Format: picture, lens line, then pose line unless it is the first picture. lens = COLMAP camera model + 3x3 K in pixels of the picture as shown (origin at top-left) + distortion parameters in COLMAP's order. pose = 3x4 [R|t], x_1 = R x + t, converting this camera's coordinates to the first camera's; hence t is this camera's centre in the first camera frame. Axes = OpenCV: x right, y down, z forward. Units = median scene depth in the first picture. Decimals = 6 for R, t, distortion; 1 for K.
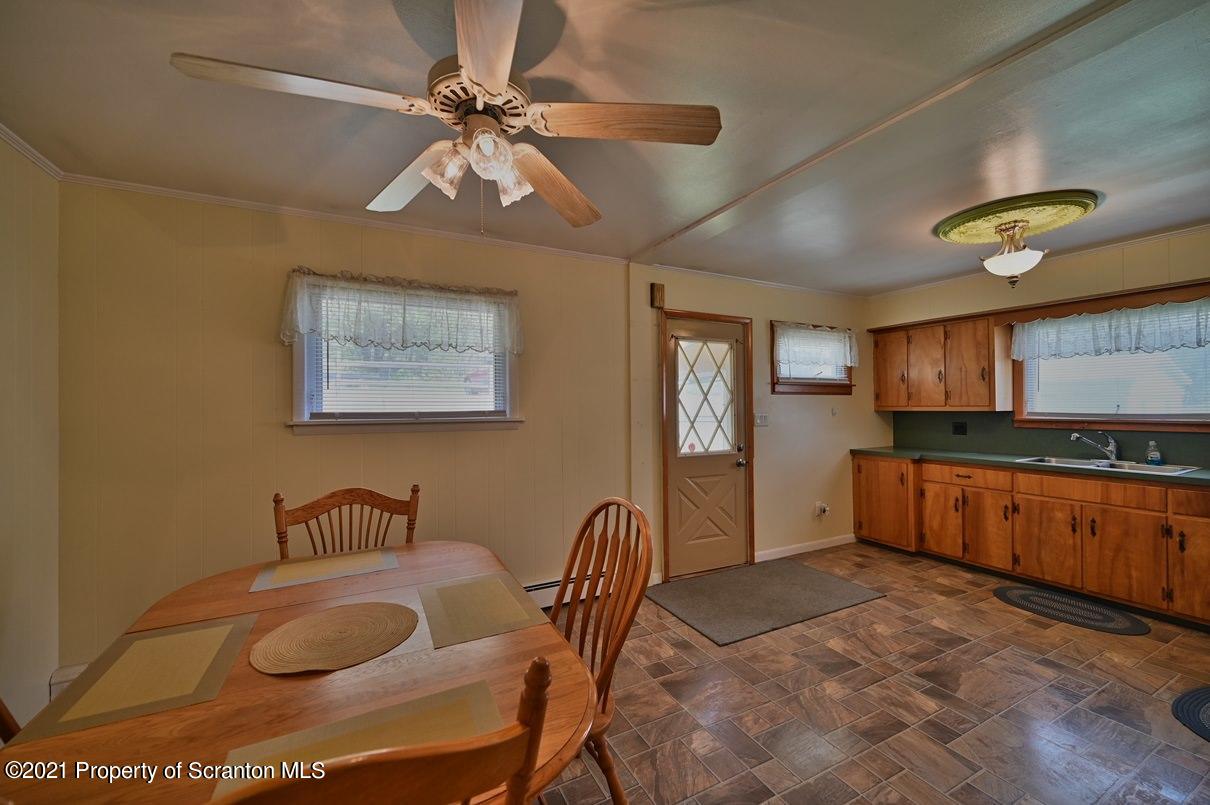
lens RADIAL K [[478.0, 0, 608.6], [0, 478.0, 403.5], [0, 0, 1]] dist [-0.001049, 0.000078]
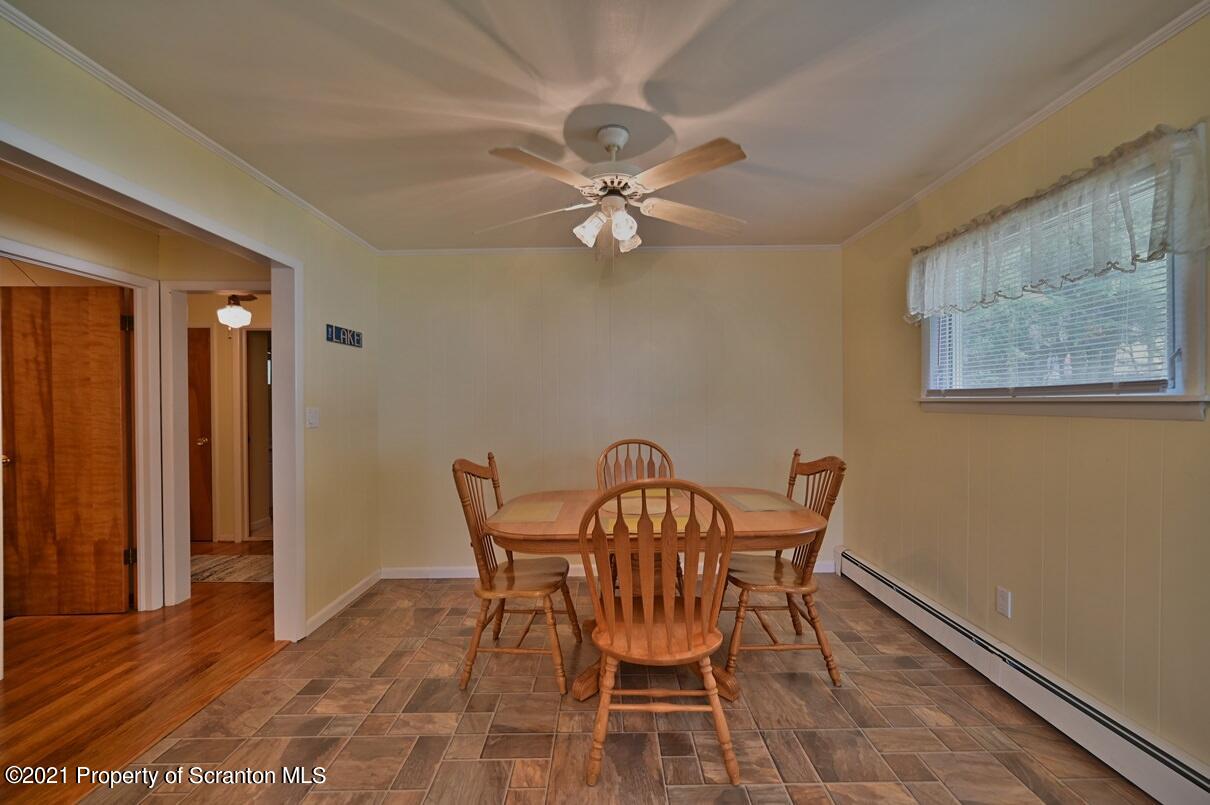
lens RADIAL K [[478.0, 0, 608.6], [0, 478.0, 403.5], [0, 0, 1]] dist [-0.001049, 0.000078]
pose [[-0.457480, 0.011688, -0.889143, 0.431787], [0.014098, 0.999883, 0.005890, 0.024651], [0.889108, -0.009841, -0.457592, 0.648772]]
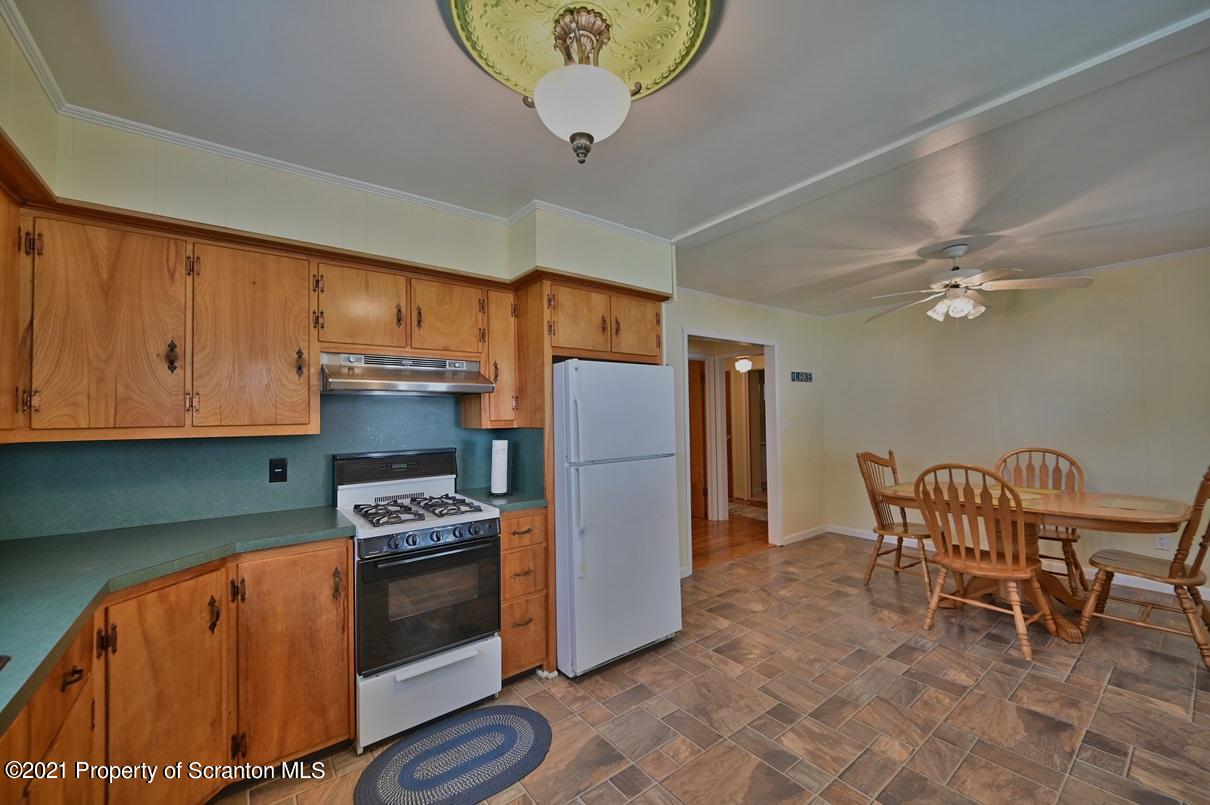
lens RADIAL K [[478.0, 0, 608.6], [0, 478.0, 403.5], [0, 0, 1]] dist [-0.001049, 0.000078]
pose [[-0.982975, 0.018632, -0.182792, 0.733814], [0.023582, 0.999411, -0.024943, 0.003730], [0.182220, -0.028829, -0.982835, 1.164879]]
